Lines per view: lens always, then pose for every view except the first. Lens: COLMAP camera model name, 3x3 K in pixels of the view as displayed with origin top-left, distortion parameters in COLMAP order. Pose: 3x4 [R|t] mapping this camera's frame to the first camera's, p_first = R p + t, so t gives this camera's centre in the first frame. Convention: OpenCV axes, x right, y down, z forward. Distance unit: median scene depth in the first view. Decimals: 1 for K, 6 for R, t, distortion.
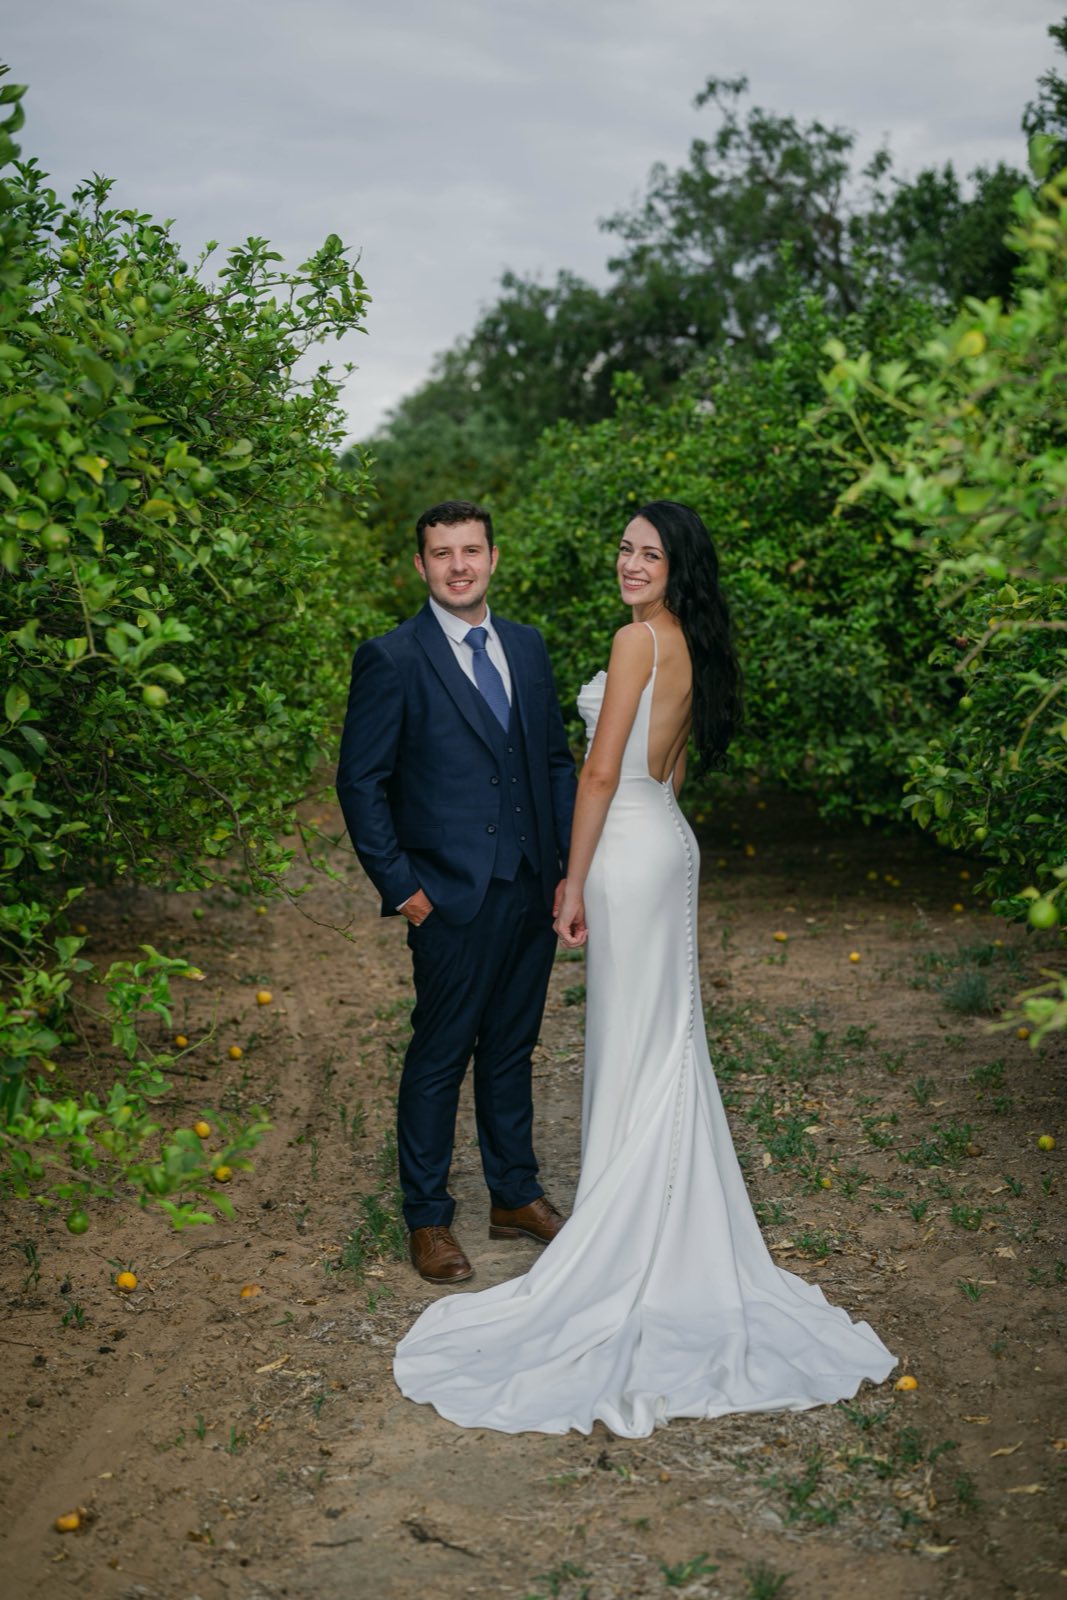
lens RADIAL K [[2380.7, 0, 545.4], [0, 2380.7, 755.9], [0, 0, 1]] dist [-0.006114, -0.141117]
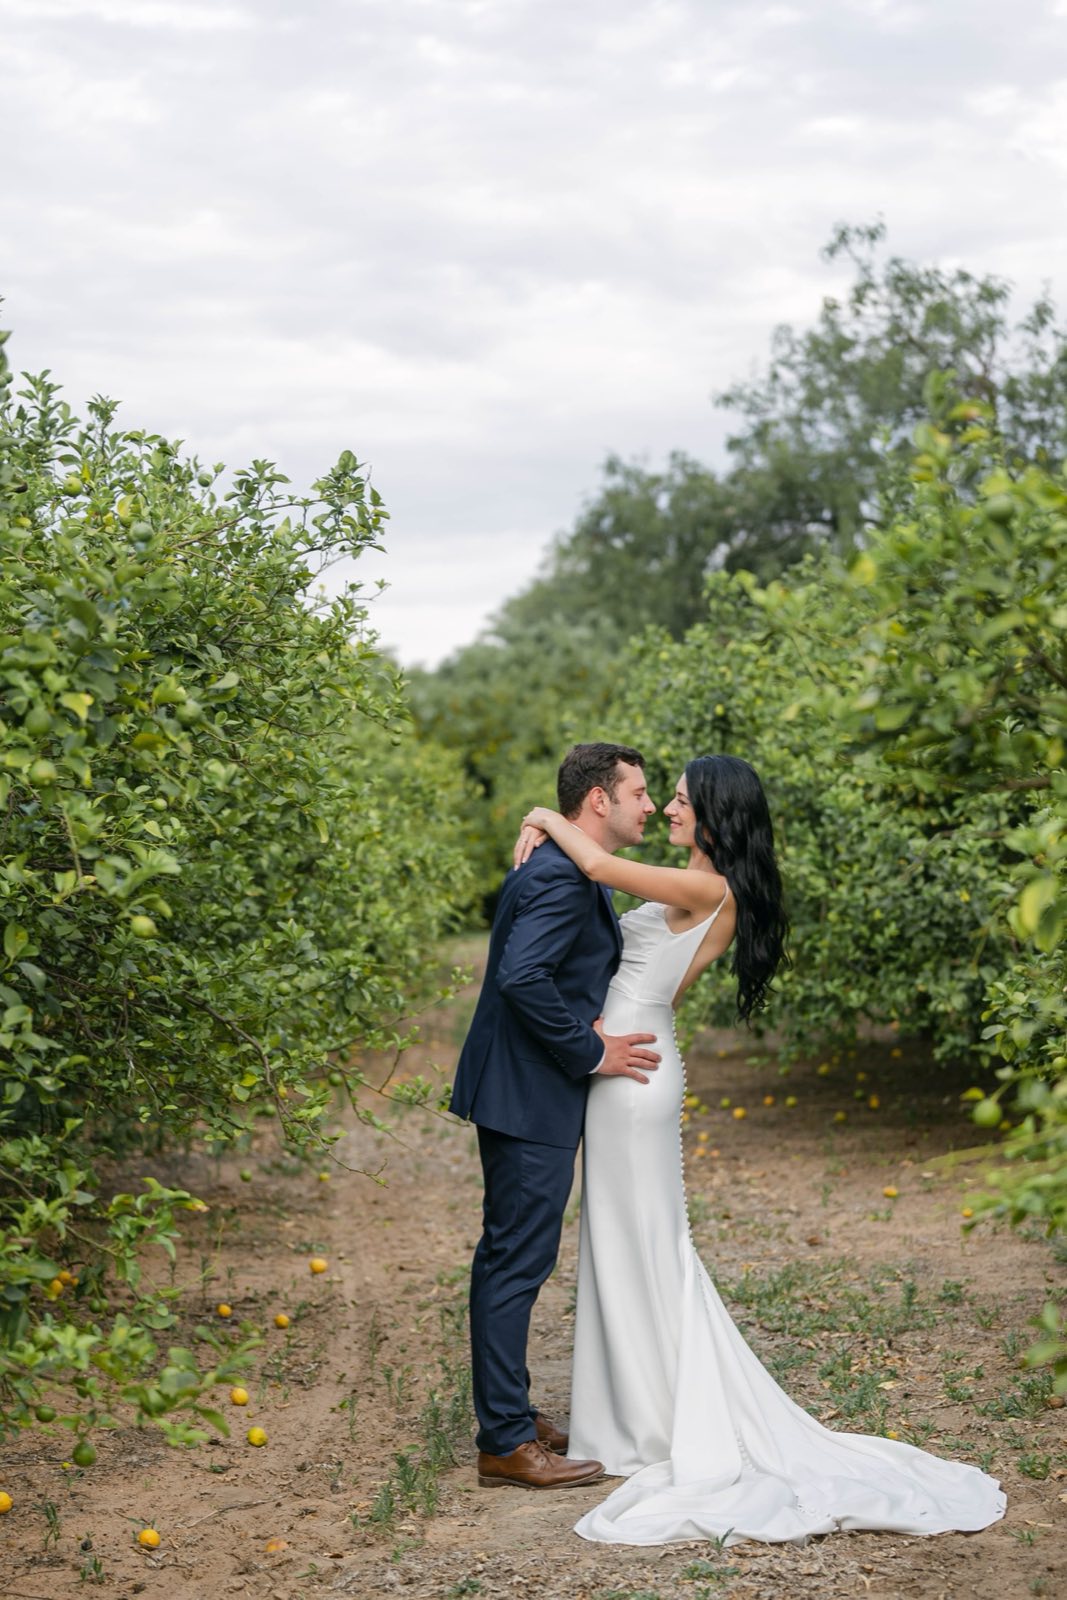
lens RADIAL K [[2792.6, 0, 557.2], [0, 2792.6, 953.4], [0, 0, 1]] dist [0.009270, -0.013422]
pose [[0.998596, -0.022878, -0.047773, 0.036861], [0.021846, 0.999519, -0.022023, 0.008824], [0.048254, 0.020949, 0.998615, -0.098380]]
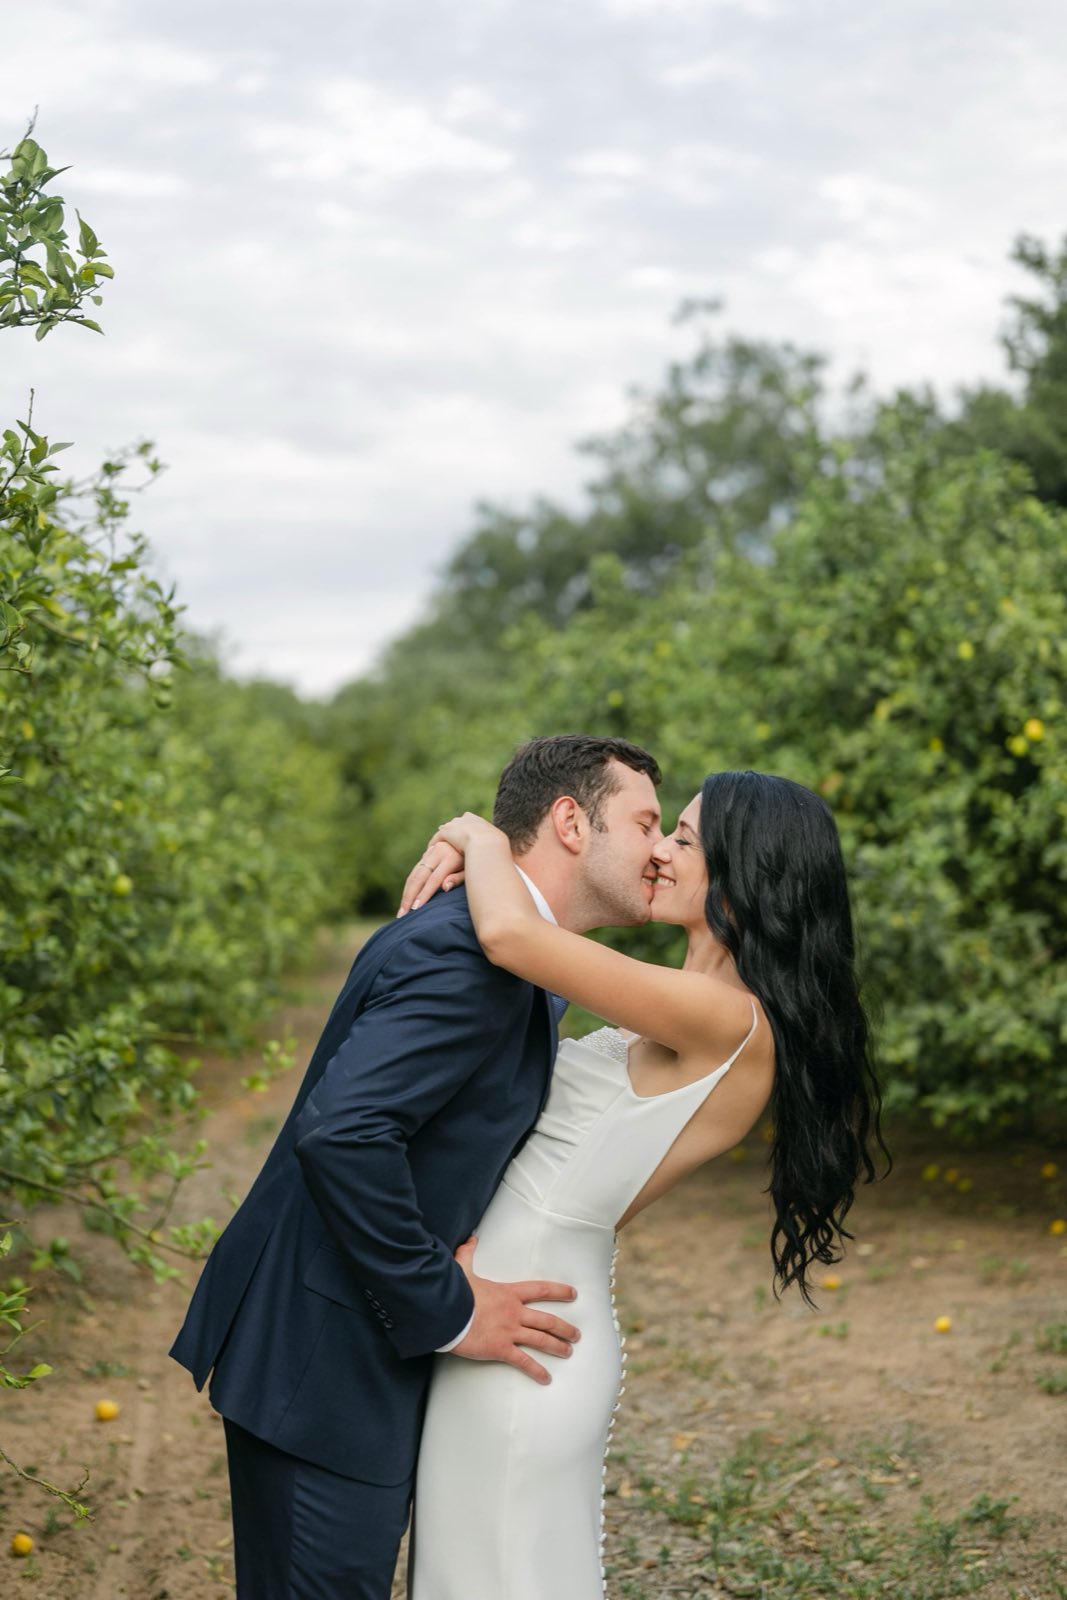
lens RADIAL K [[2232.0, 0, 504.3], [0, 2232.0, 781.2], [0, 0, 1]] dist [-0.038157, 0.012656]
pose [[0.999700, -0.020245, -0.013808, 0.014798], [0.018949, 0.995917, -0.088266, -0.029487], [0.015539, 0.087978, 0.996001, 0.437592]]
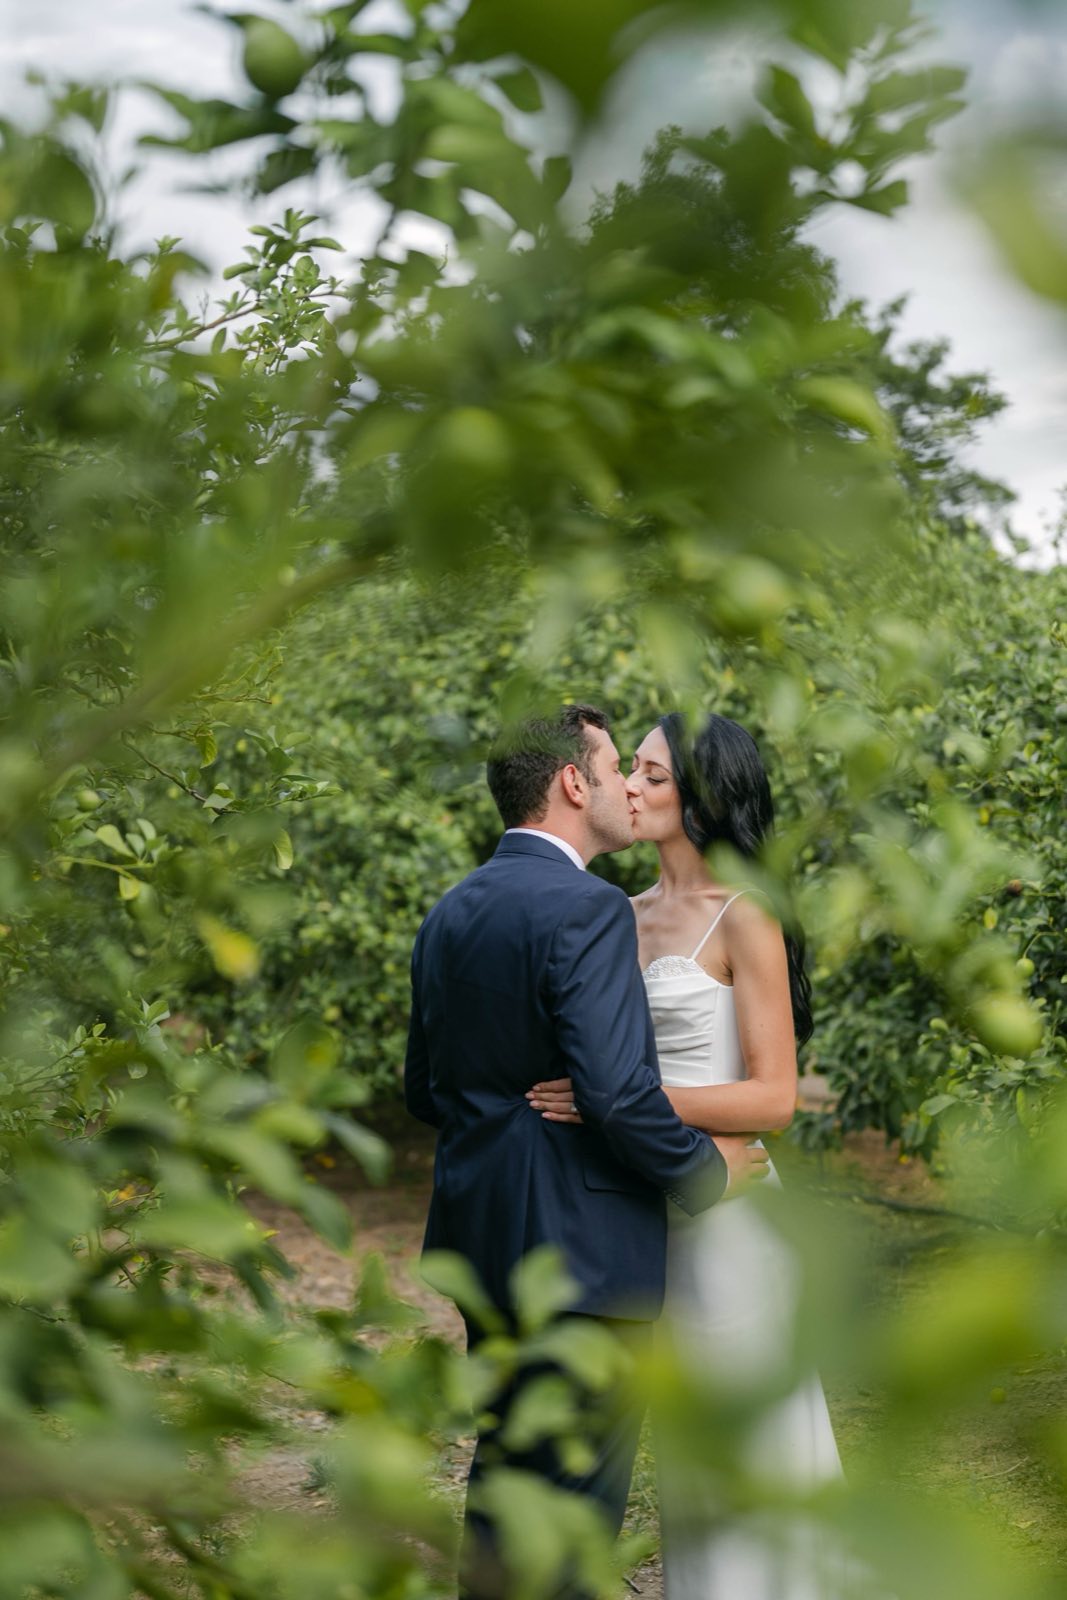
lens RADIAL K [[2263.5, 0, 526.0], [0, 2263.5, 798.2], [0, 0, 1]] dist [0.000126, -0.174469]
pose [[0.950149, -0.031312, 0.310219, -0.182537], [0.063520, 0.993518, -0.094269, -0.016786], [-0.305256, 0.109274, 0.945980, 0.363872]]
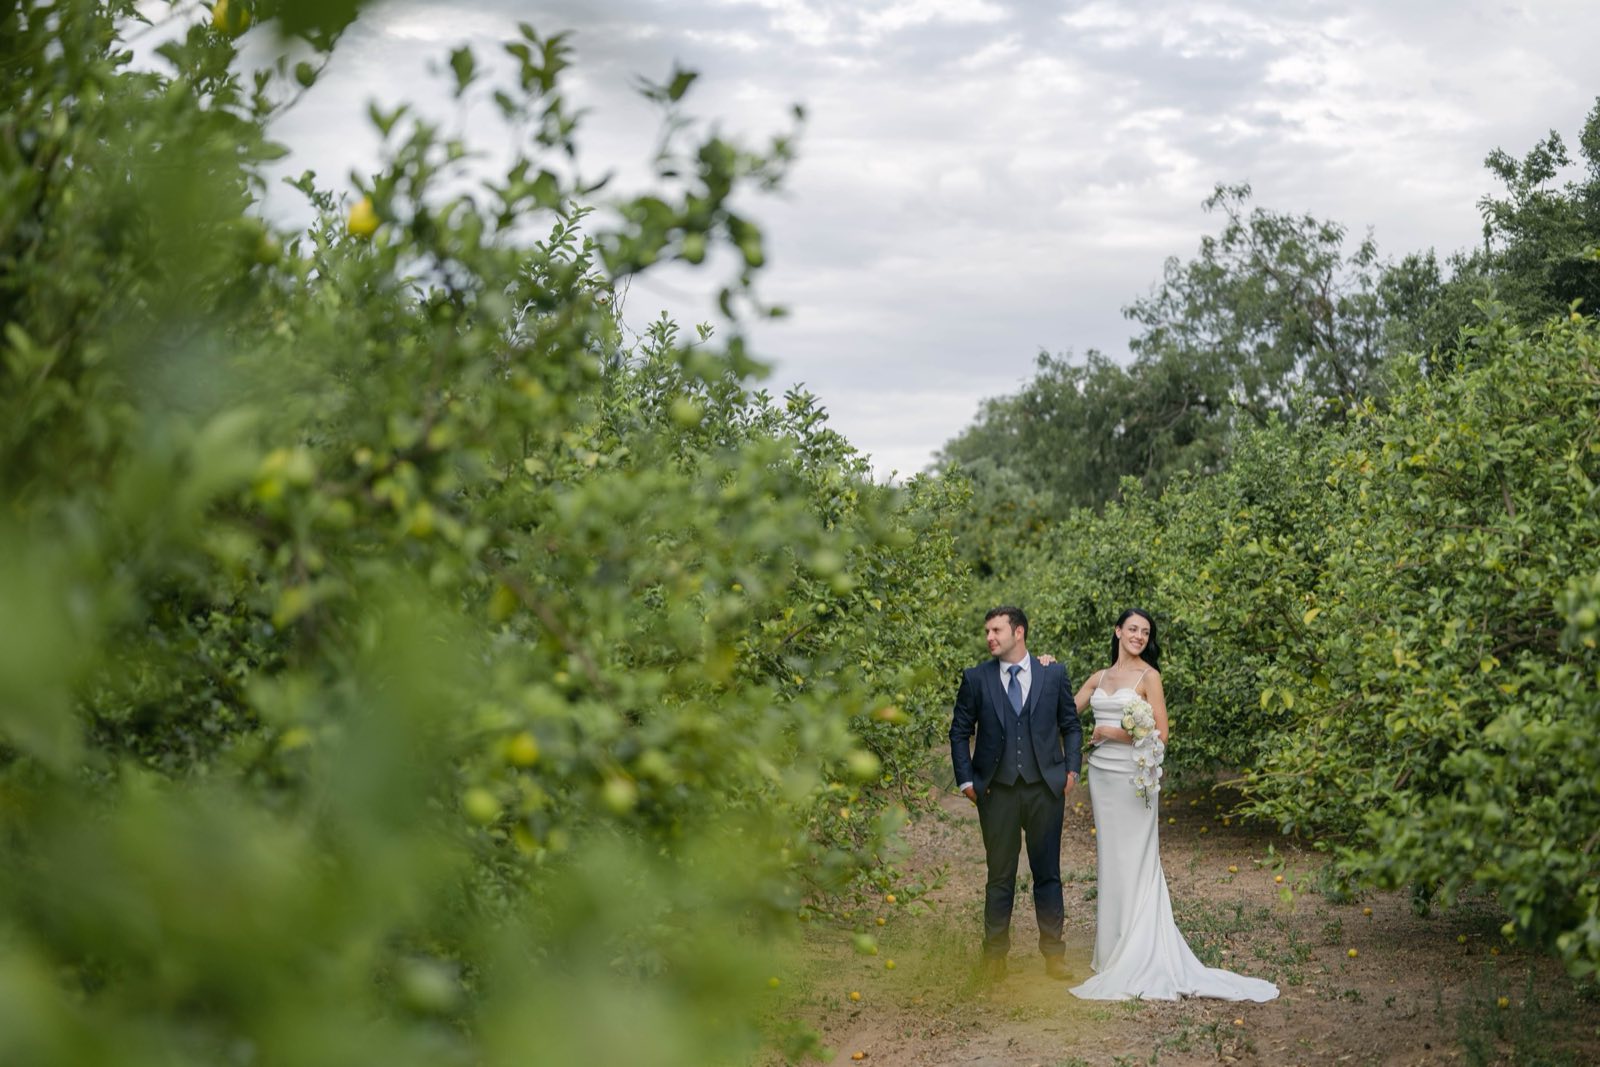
lens RADIAL K [[2380.7, 0, 746.1], [0, 2380.7, 537.3], [0, 0, 1]] dist [-0.006114, -0.141117]
pose [[0.990143, -0.007388, -0.139866, 0.011225], [-0.006676, 0.994984, -0.099815, 0.029787], [0.139902, 0.099765, 0.985127, -0.758356]]
